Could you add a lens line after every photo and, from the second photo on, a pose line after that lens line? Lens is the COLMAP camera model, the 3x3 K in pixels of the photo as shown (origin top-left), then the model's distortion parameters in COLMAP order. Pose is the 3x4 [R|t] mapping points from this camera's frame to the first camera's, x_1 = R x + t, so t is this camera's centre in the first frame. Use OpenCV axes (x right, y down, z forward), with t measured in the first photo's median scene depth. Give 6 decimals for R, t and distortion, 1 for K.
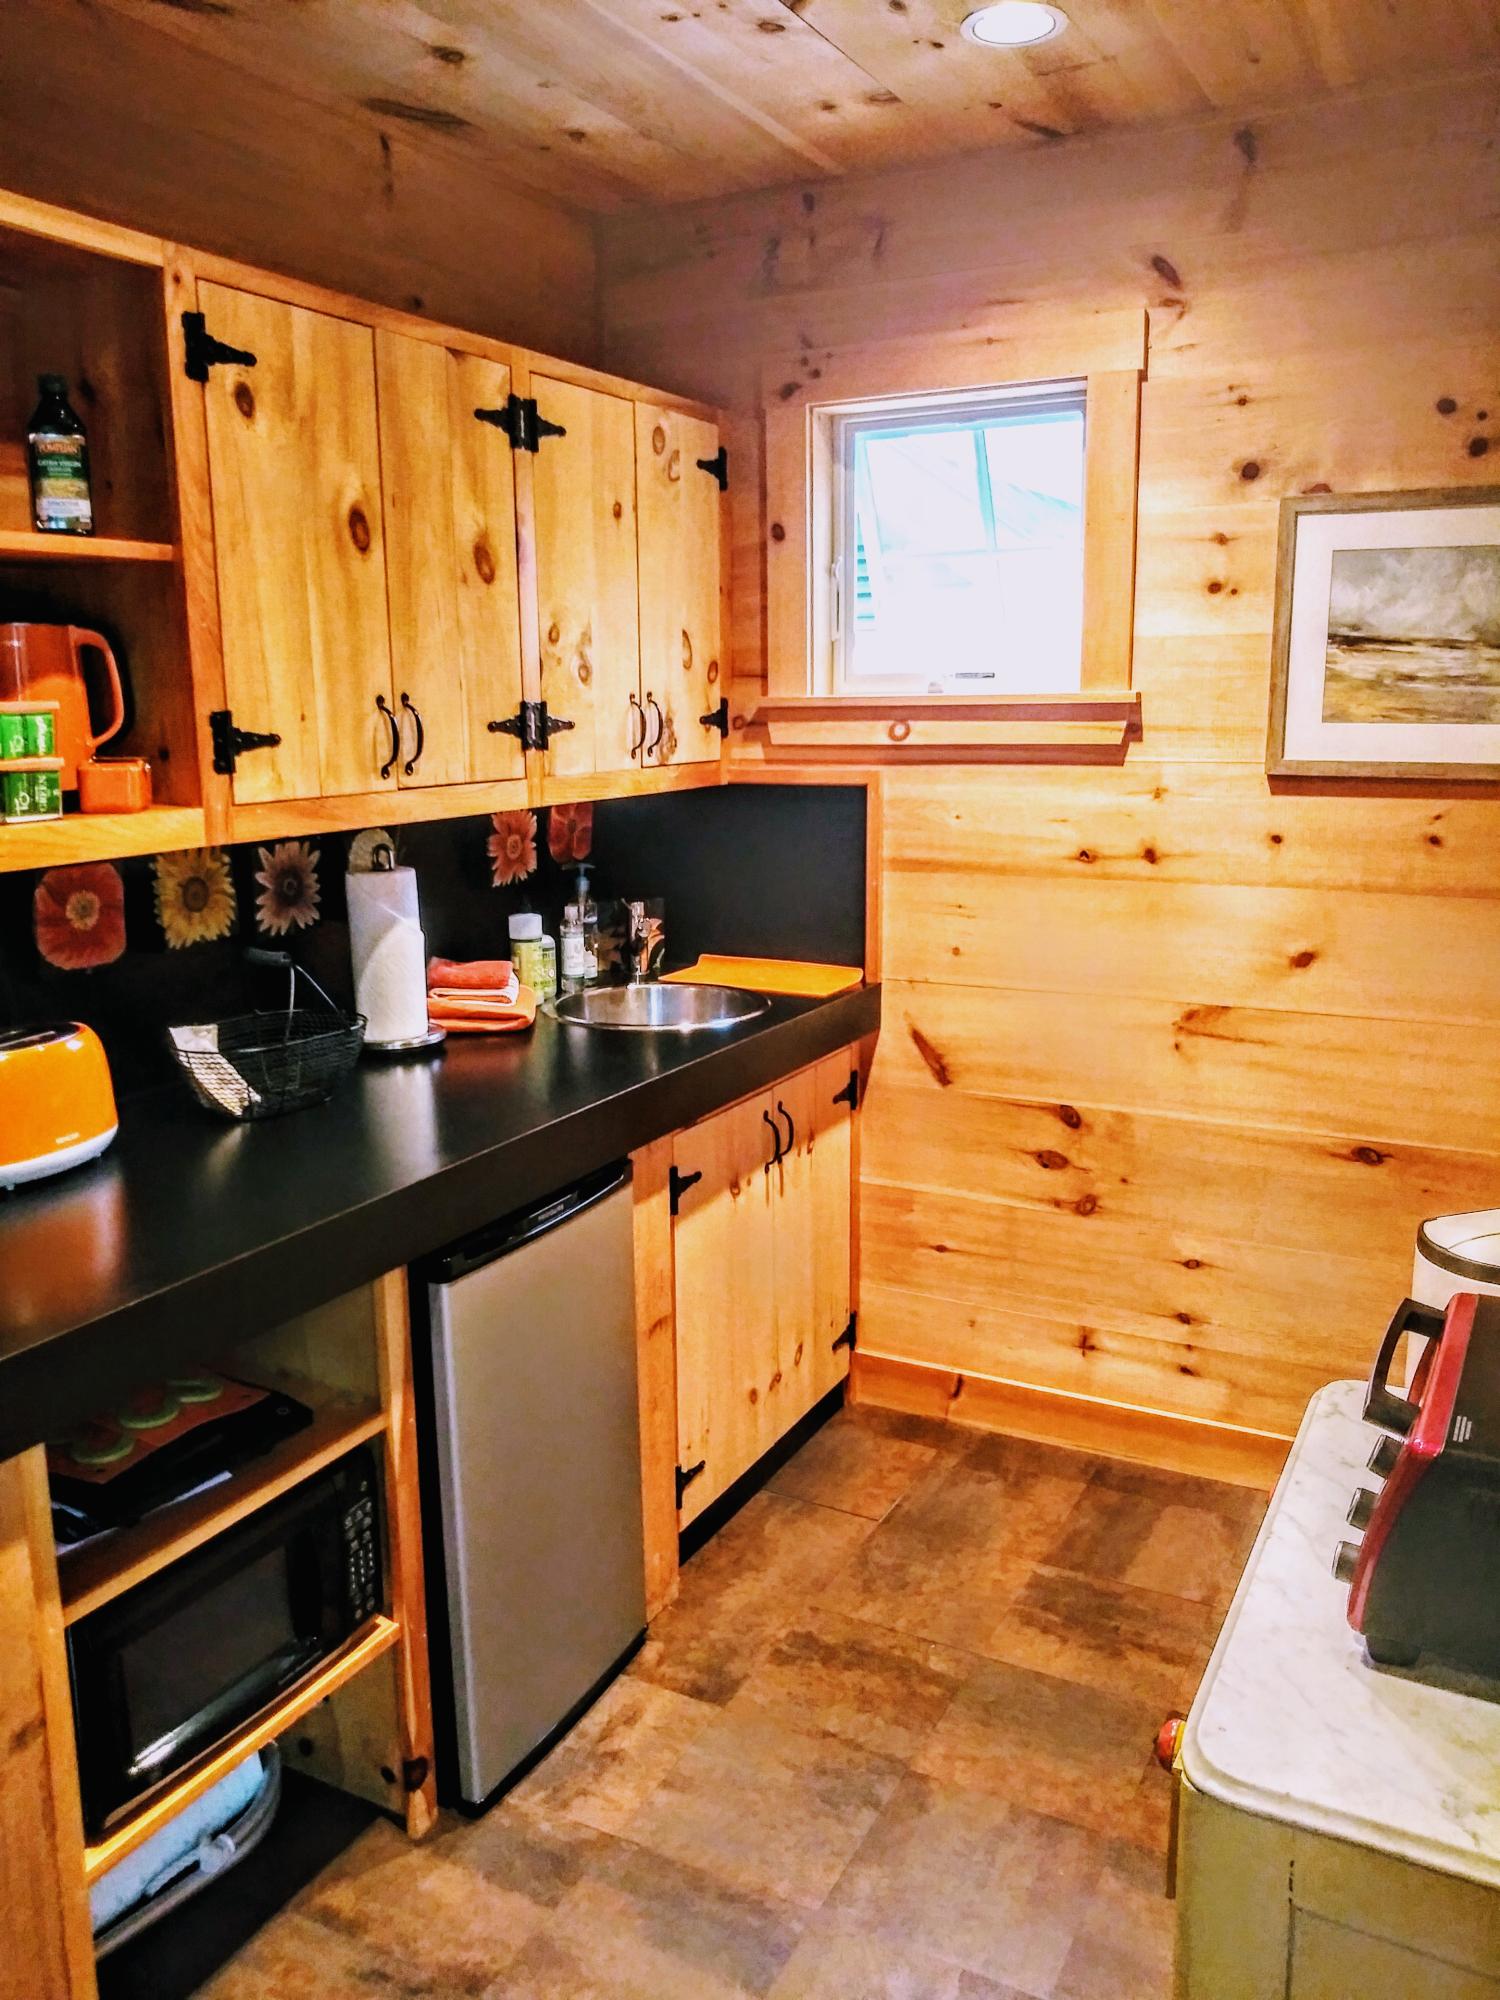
lens RADIAL K [[1556.7, 0, 750.0], [0, 1556.7, 1000.0], [0, 0, 1]] dist [0.057019, -0.120599]
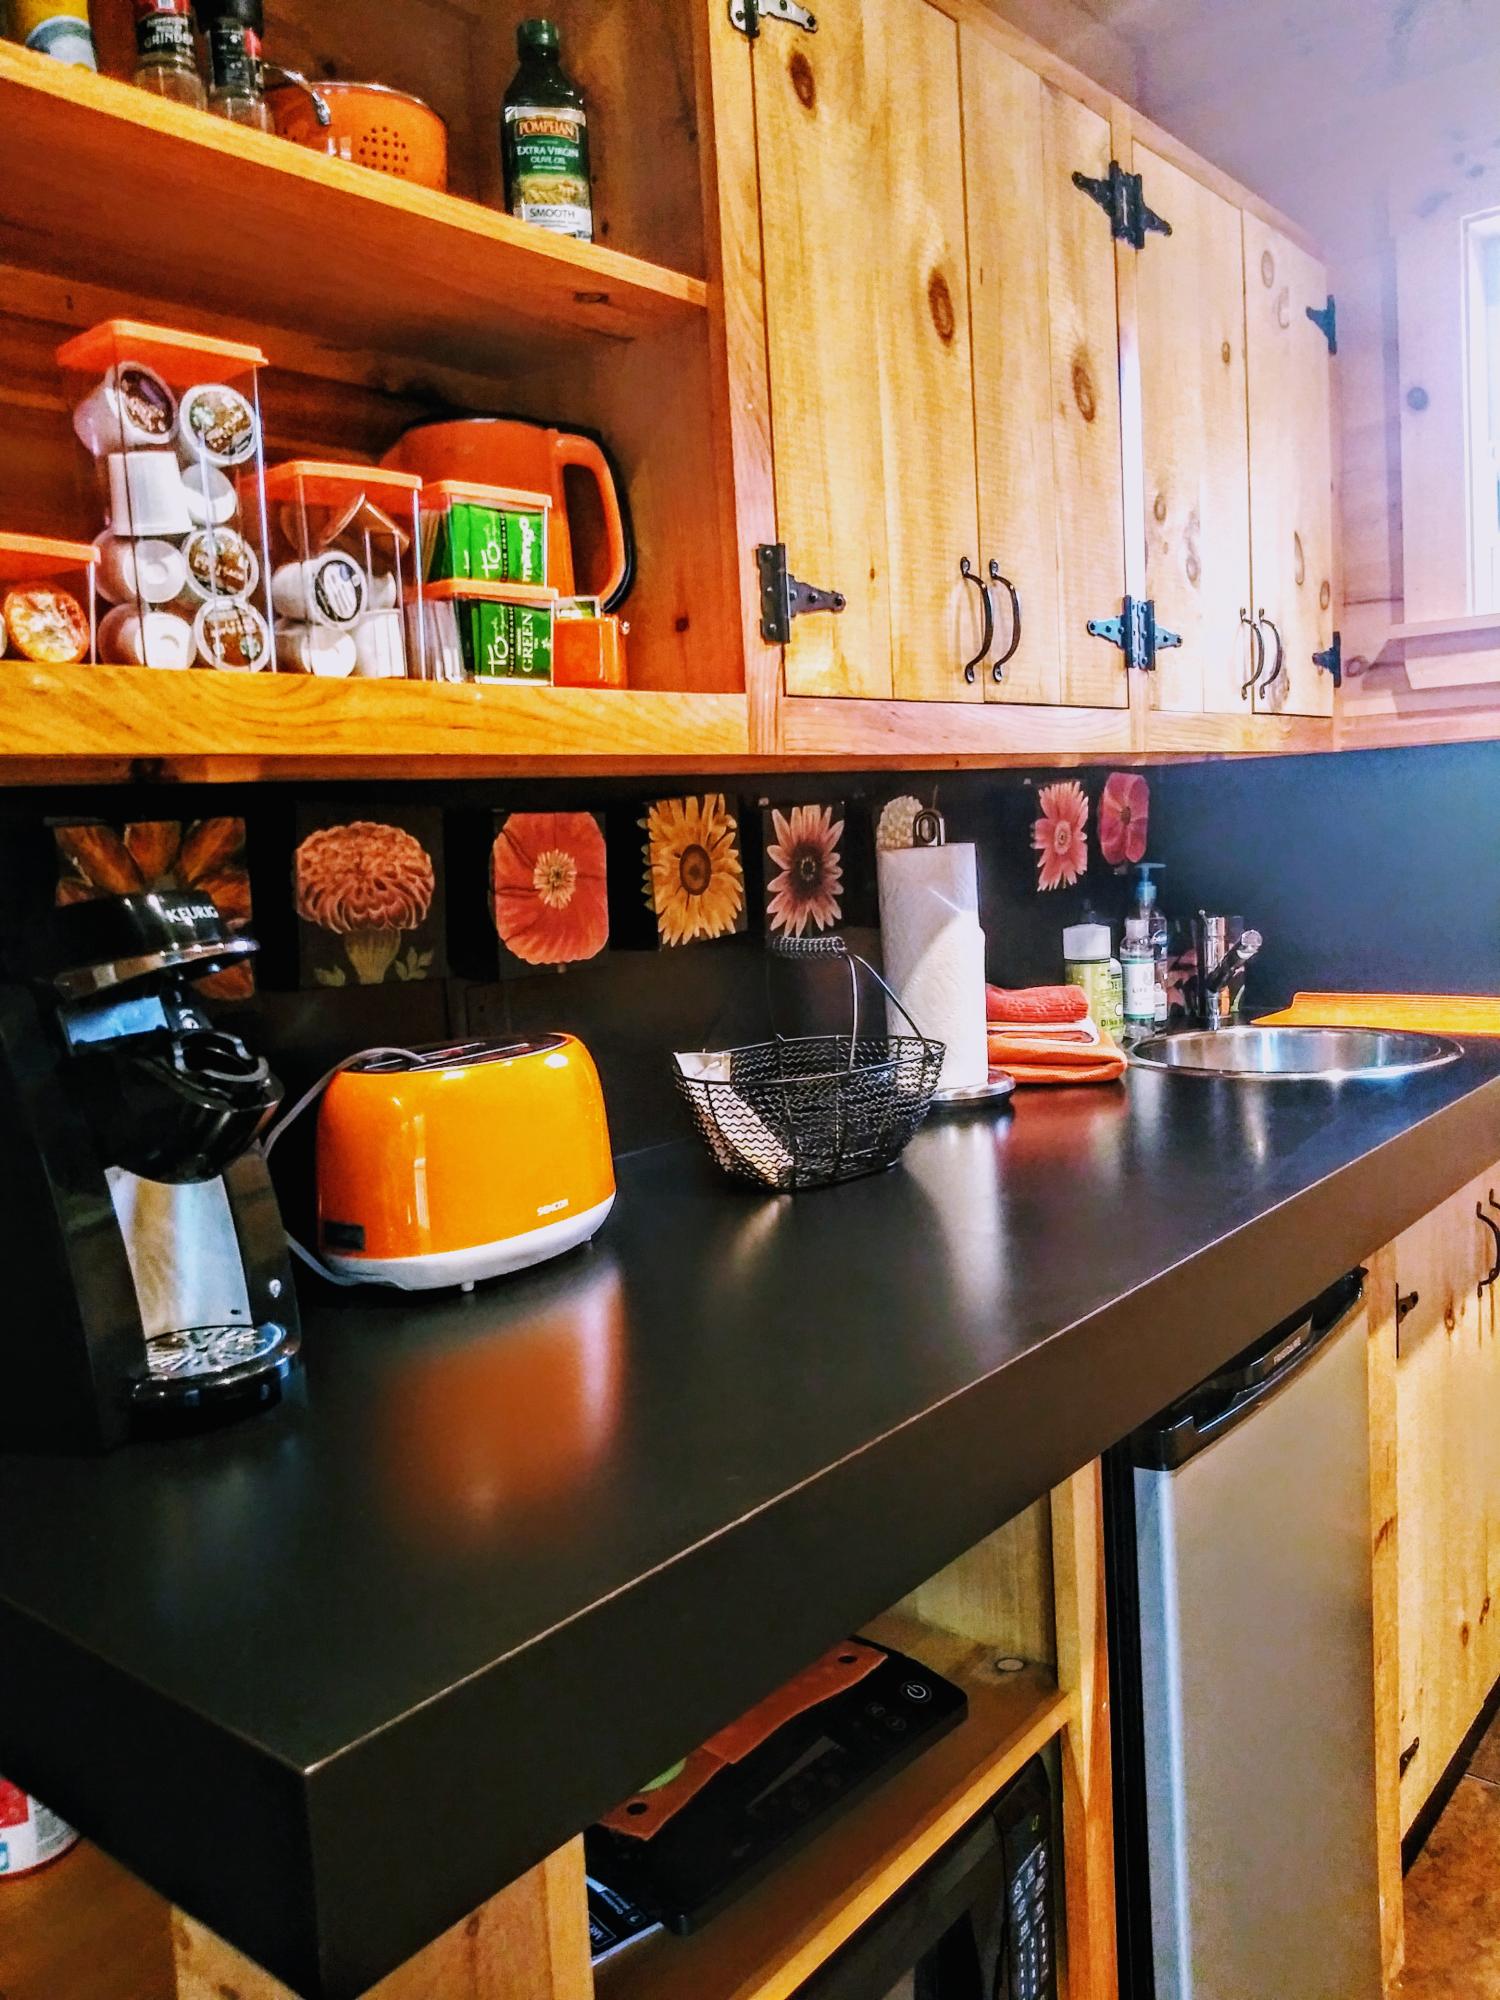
lens RADIAL K [[1556.7, 0, 750.0], [0, 1556.7, 1000.0], [0, 0, 1]] dist [0.057019, -0.120599]
pose [[0.977491, -0.023124, -0.209707, -0.180740], [0.006984, 0.996977, -0.077379, 0.043300], [0.210862, 0.074172, 0.974698, 0.322959]]
